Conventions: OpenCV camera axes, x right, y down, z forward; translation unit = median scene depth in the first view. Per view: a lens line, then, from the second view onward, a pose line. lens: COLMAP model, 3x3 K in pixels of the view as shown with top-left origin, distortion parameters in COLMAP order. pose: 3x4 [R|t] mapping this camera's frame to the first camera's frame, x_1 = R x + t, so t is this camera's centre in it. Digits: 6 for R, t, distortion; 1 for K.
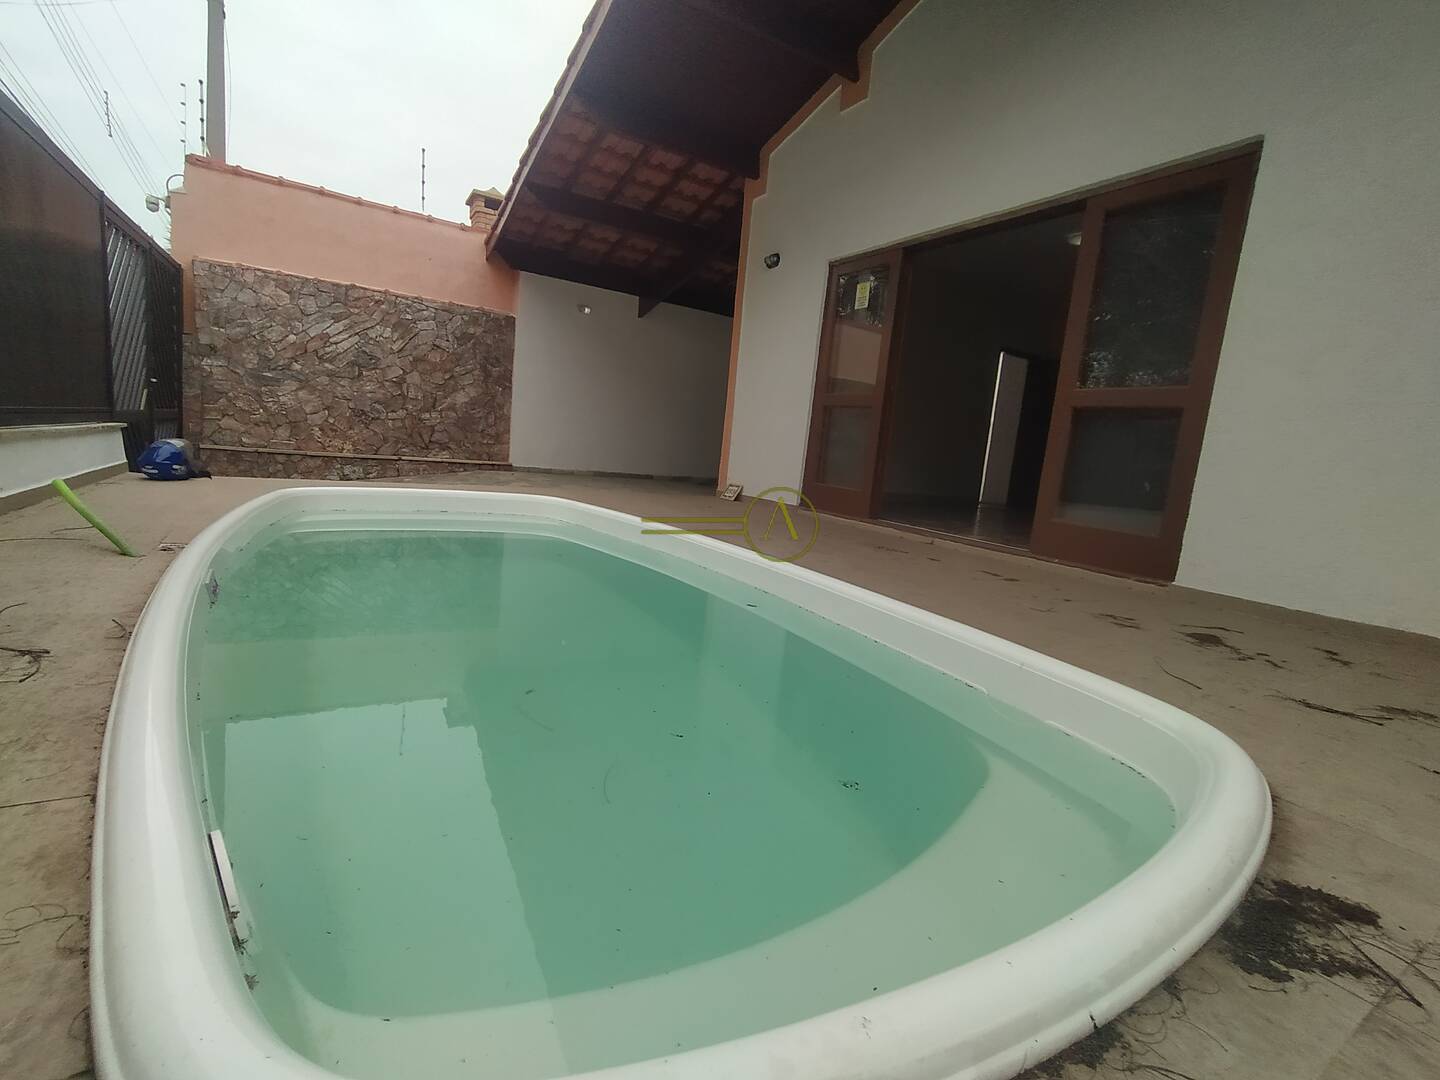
lens RADIAL K [[650.4, 0, 715.6], [0, 650.4, 534.8], [0, 0, 1]] dist [-0.009179, 0.000289]
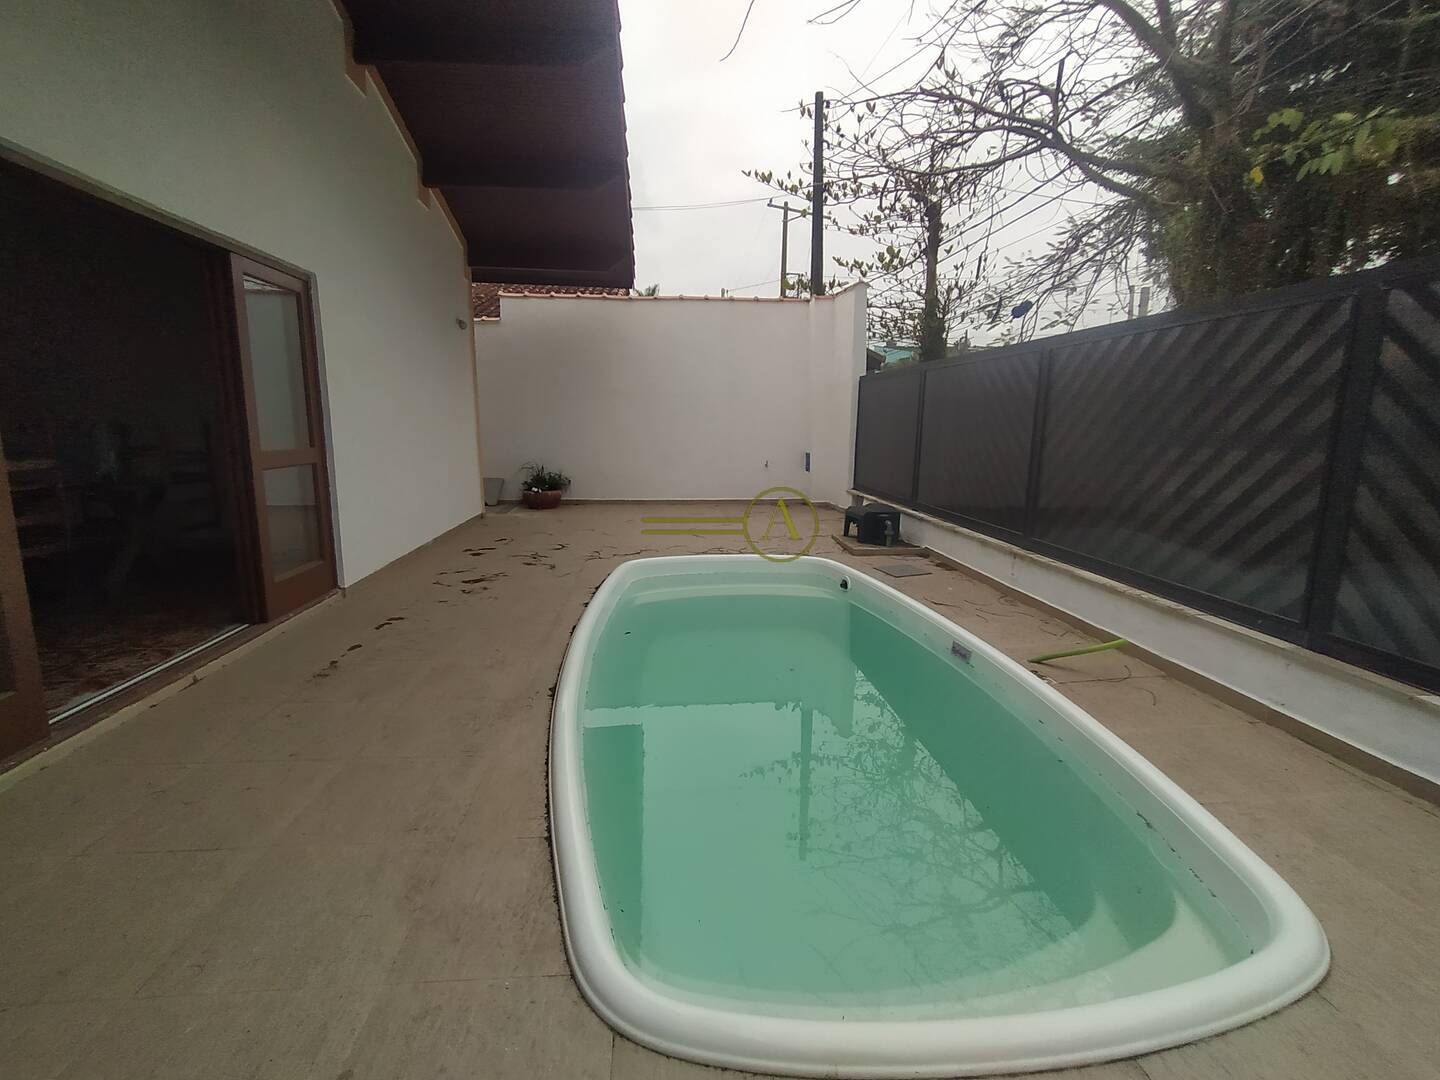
lens RADIAL K [[656.3, 0, 718.2], [0, 656.3, 531.3], [0, 0, 1]] dist [-0.013233, 0.008062]
pose [[-0.895394, -0.169766, 0.411643, -0.255534], [-0.029616, 0.945126, 0.325360, -0.230097], [-0.444290, 0.279134, -0.851288, 0.794257]]
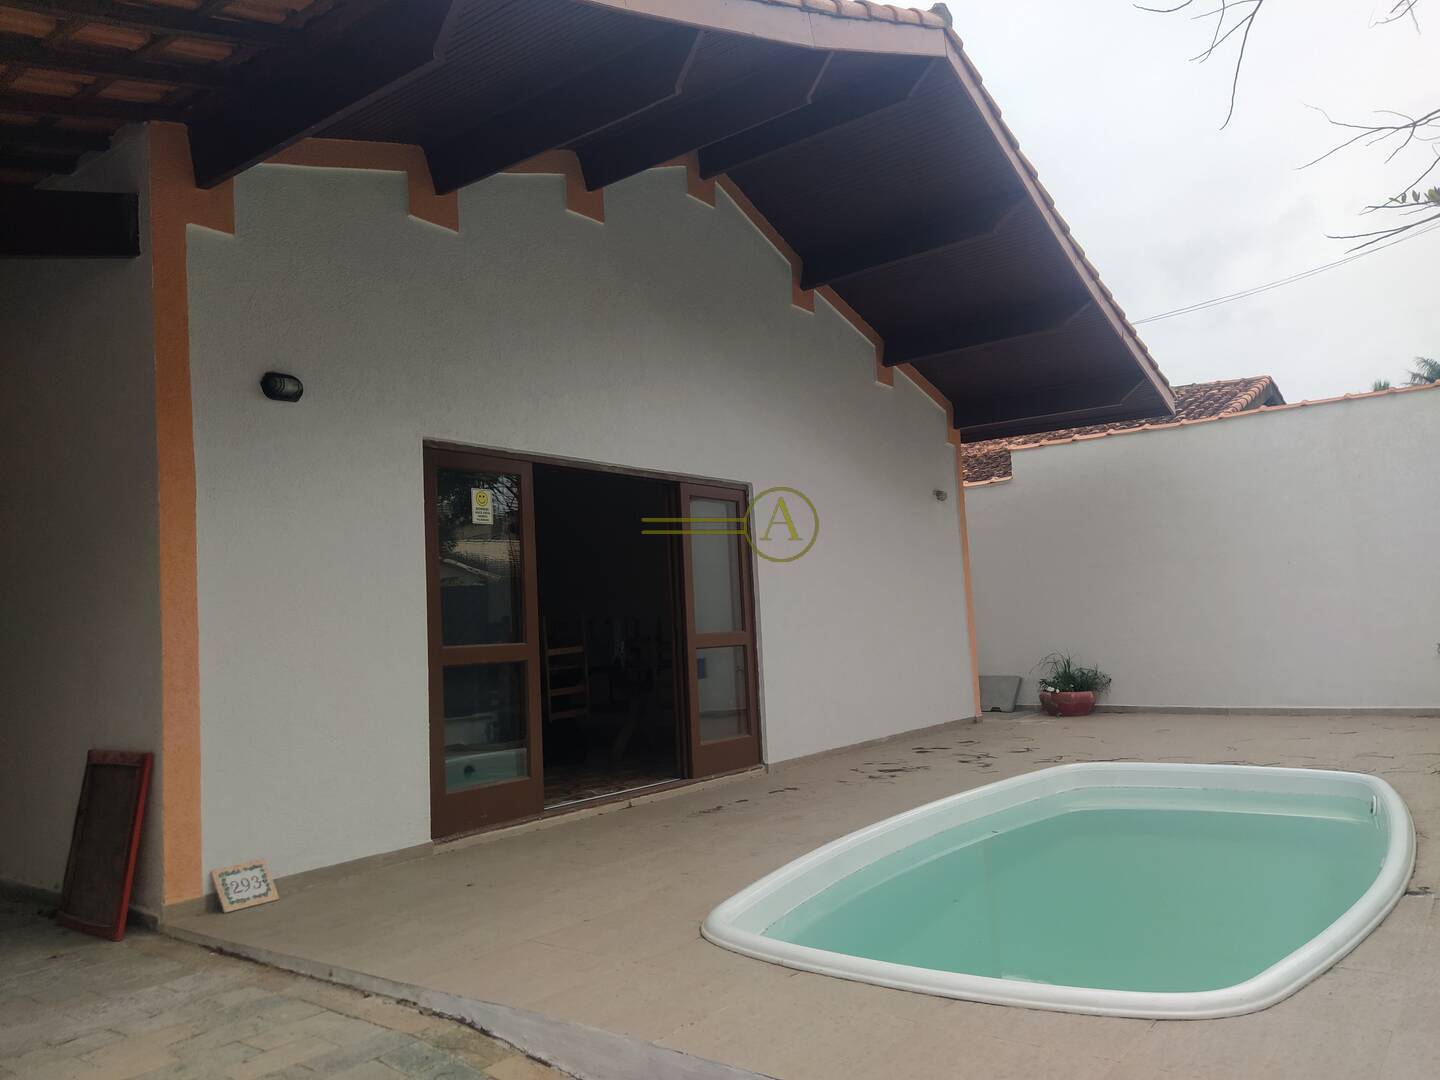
lens RADIAL K [[1060.1, 0, 720.3], [0, 1060.1, 557.1], [0, 0, 1]] dist [0.099789, -0.130322]
pose [[-0.377879, -0.008581, 0.925815, -0.658423], [0.143557, 0.987321, 0.067745, -0.250145], [-0.914658, 0.158507, -0.371856, 0.844825]]
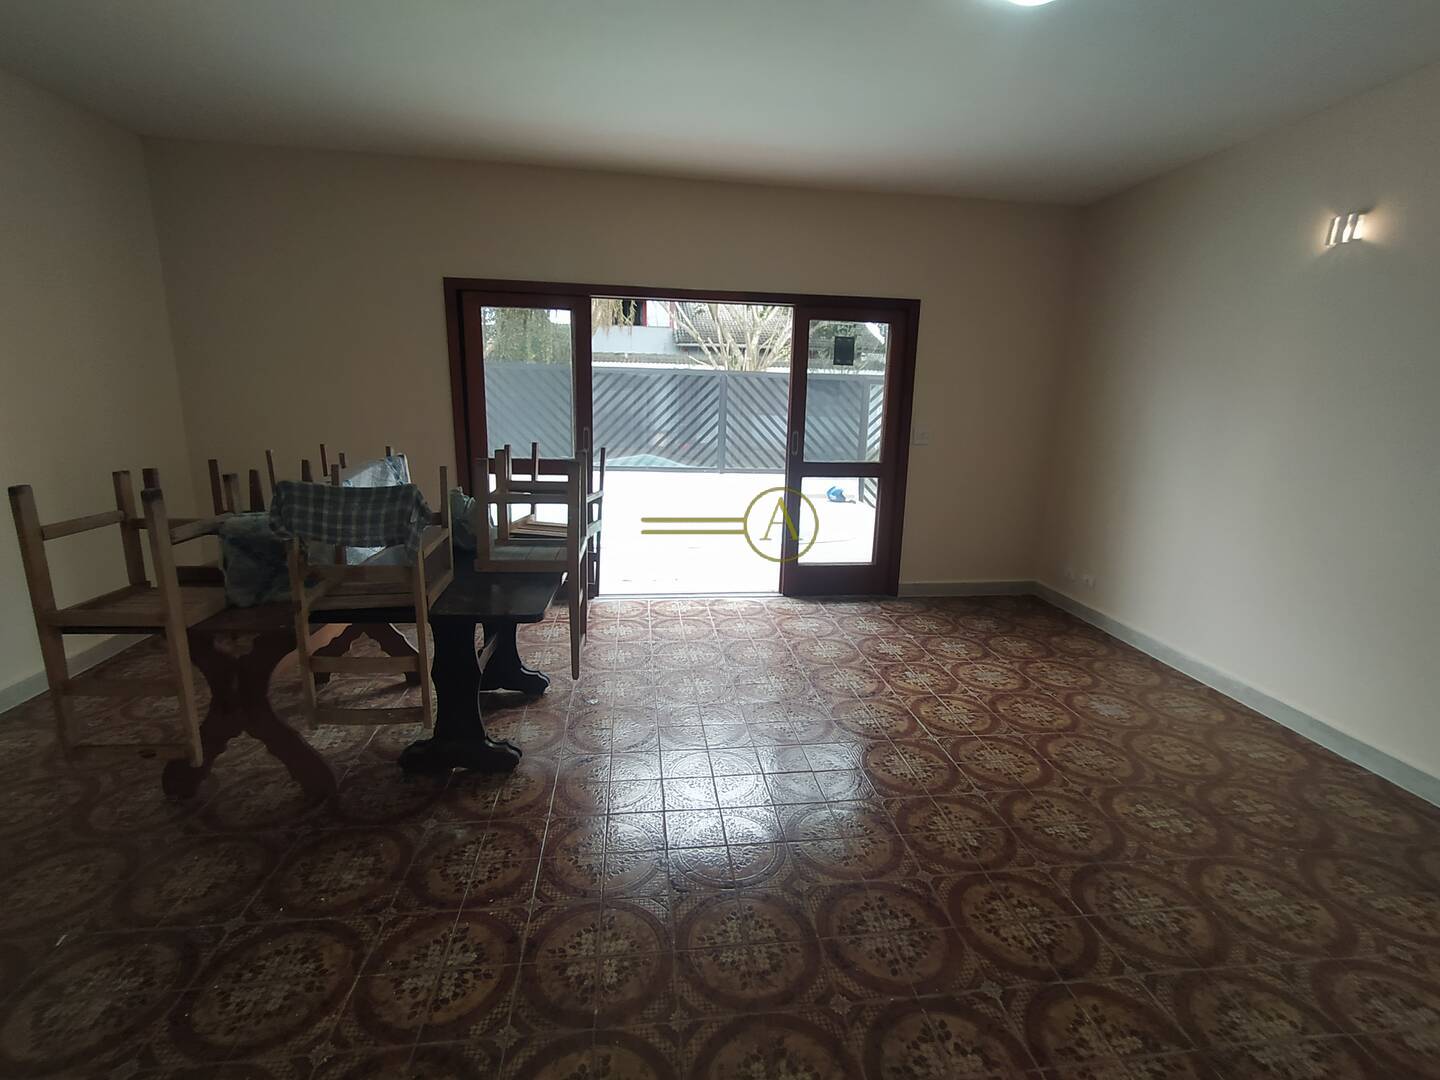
lens RADIAL K [[656.3, 0, 718.2], [0, 656.3, 531.3], [0, 0, 1]] dist [-0.013233, 0.008062]
pose [[-0.414247, 0.089435, -0.905760, 0.808878], [-0.192889, 0.963929, 0.183397, -0.192345], [0.889490, 0.250683, -0.382054, 0.885835]]
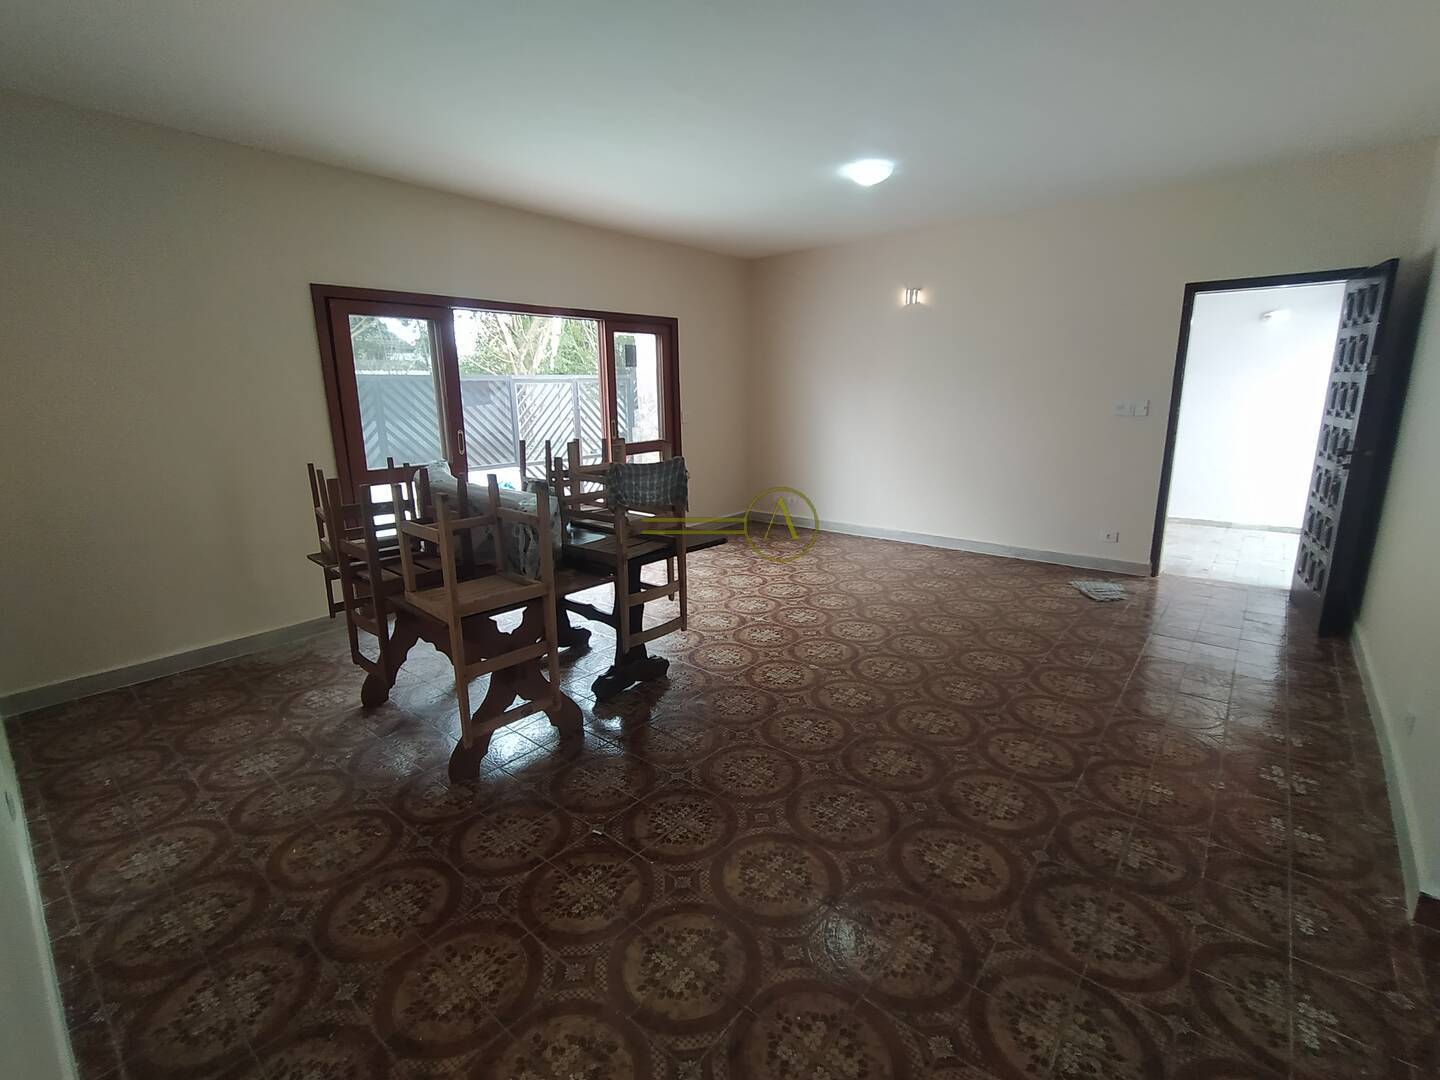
lens RADIAL K [[650.4, 0, 715.6], [0, 650.4, 534.8], [0, 0, 1]] dist [-0.009179, 0.000289]
pose [[0.303221, 0.111289, -0.946399, 0.997600], [-0.086695, 0.992260, 0.088905, -0.126235], [0.948968, 0.055090, 0.310523, 0.562670]]
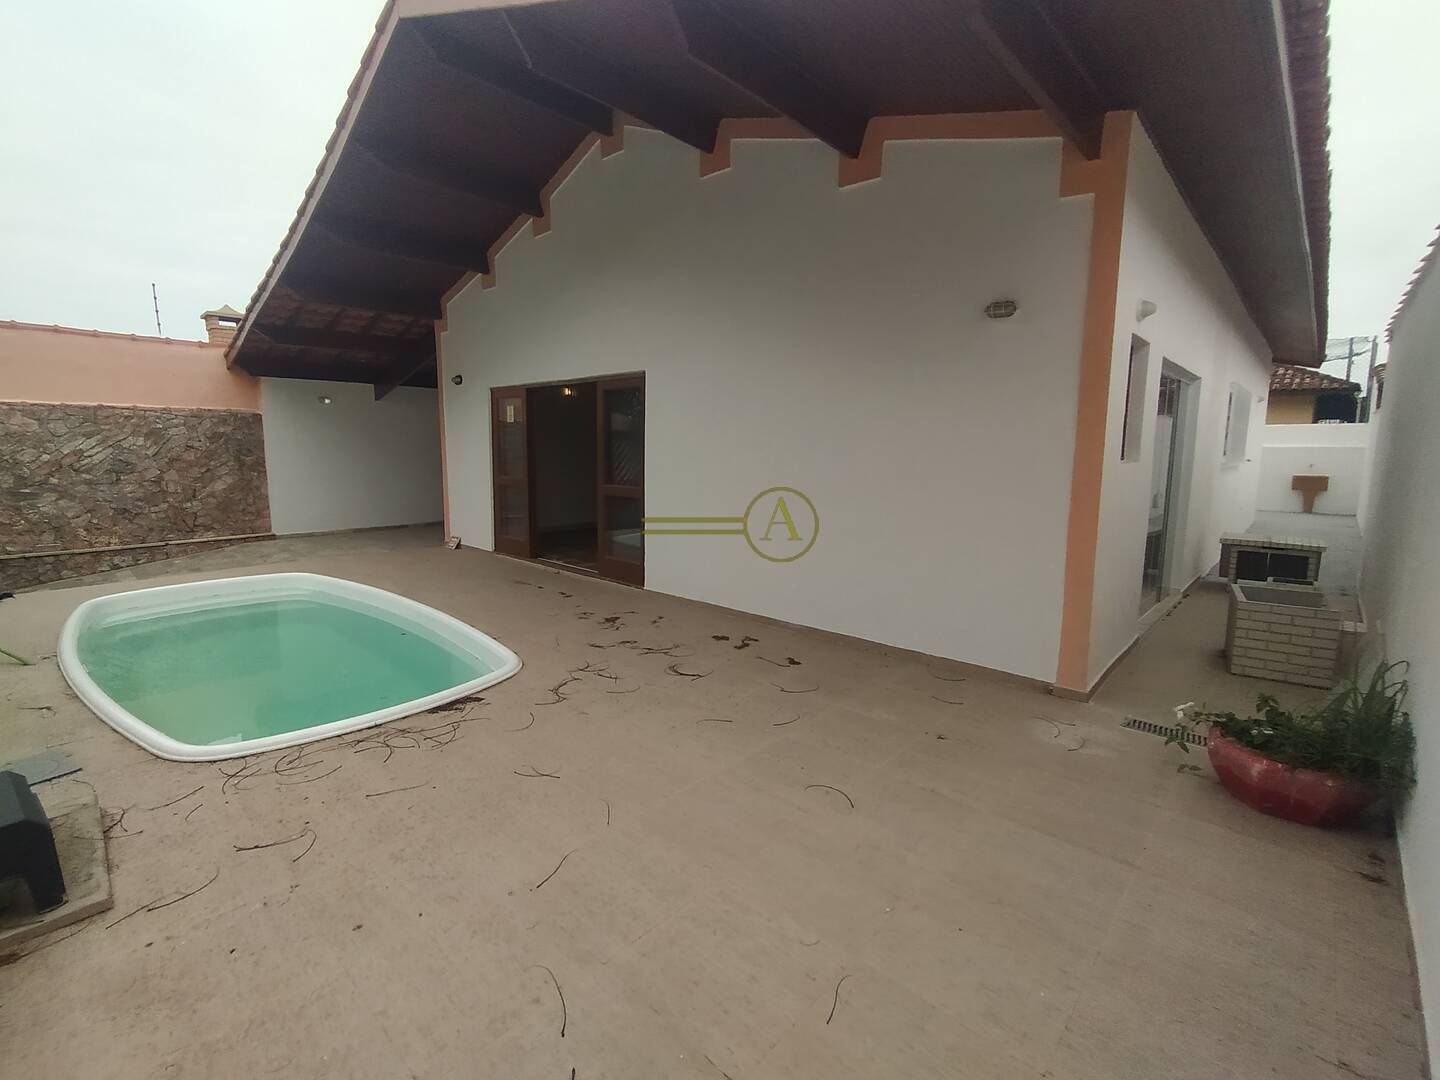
lens RADIAL K [[656.3, 0, 718.2], [0, 656.3, 531.3], [0, 0, 1]] dist [-0.013233, 0.008062]
pose [[0.959315, -0.121299, 0.254955, 0.189851], [0.118566, 0.992603, 0.026121, -0.053234], [-0.256238, 0.005170, 0.966600, -0.436947]]
